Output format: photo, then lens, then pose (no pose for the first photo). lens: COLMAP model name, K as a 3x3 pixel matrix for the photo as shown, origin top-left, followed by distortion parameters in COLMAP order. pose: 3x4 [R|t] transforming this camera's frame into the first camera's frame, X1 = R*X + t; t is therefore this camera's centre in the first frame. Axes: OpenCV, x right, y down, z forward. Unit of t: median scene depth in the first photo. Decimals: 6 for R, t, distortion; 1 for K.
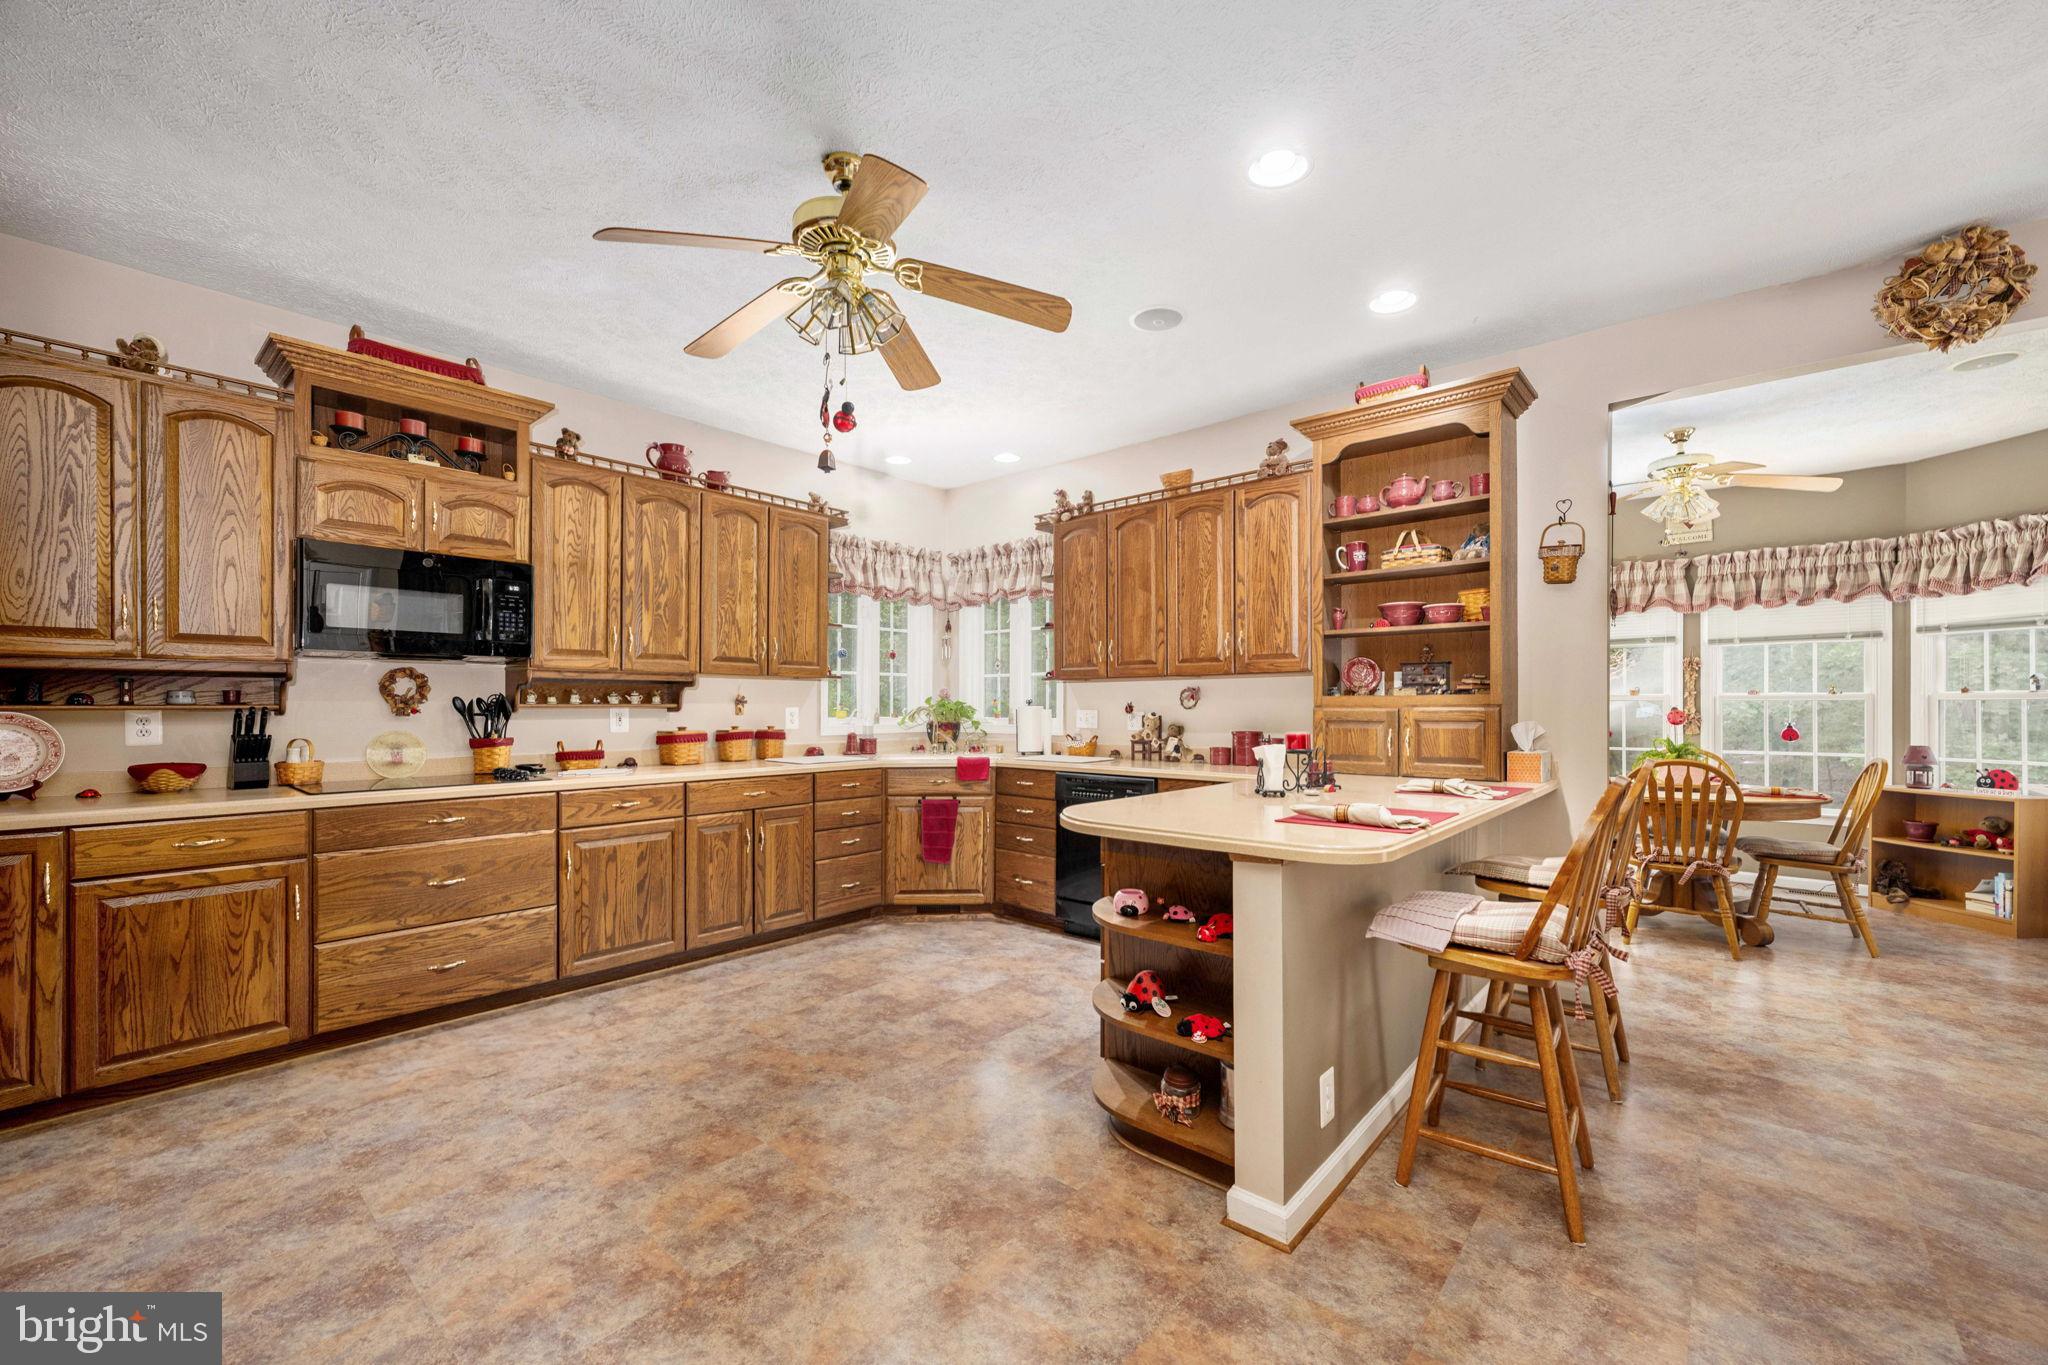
lens RADIAL K [[814.9, 0, 1025.5], [0, 814.9, 704.6], [0, 0, 1]] dist [-0.007398, -0.000241]
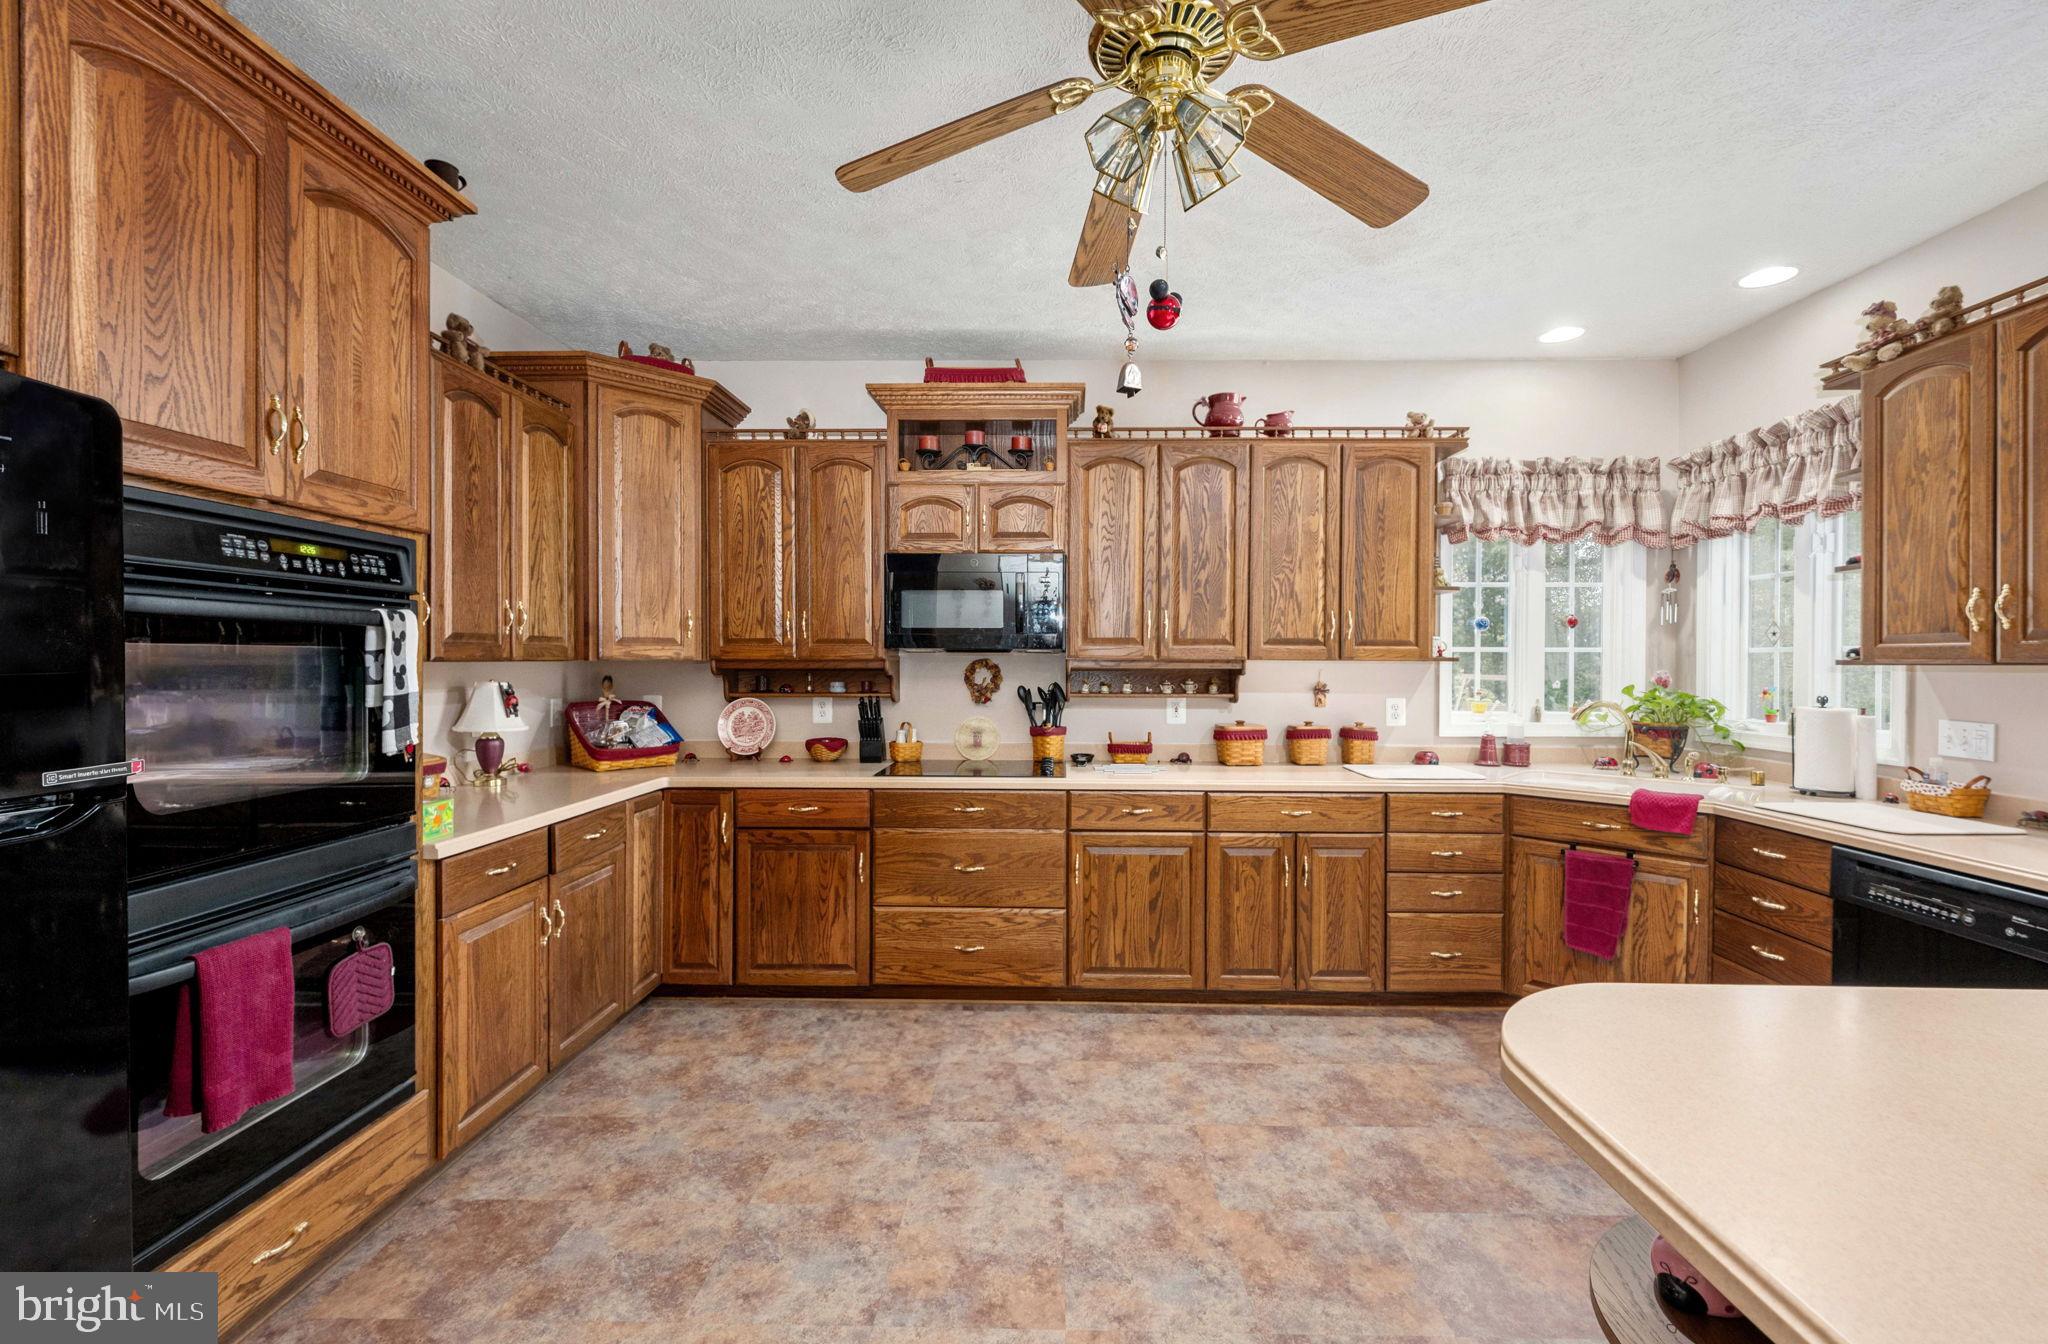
lens RADIAL K [[857.6, 0, 1030.9], [0, 857.6, 667.0], [0, 0, 1]] dist [-0.000295, -0.000207]
pose [[0.640327, 0.006045, -0.768079, 0.150585], [-0.003071, 0.999981, 0.005309, -0.038512], [0.768096, -0.001041, 0.640334, 0.288187]]
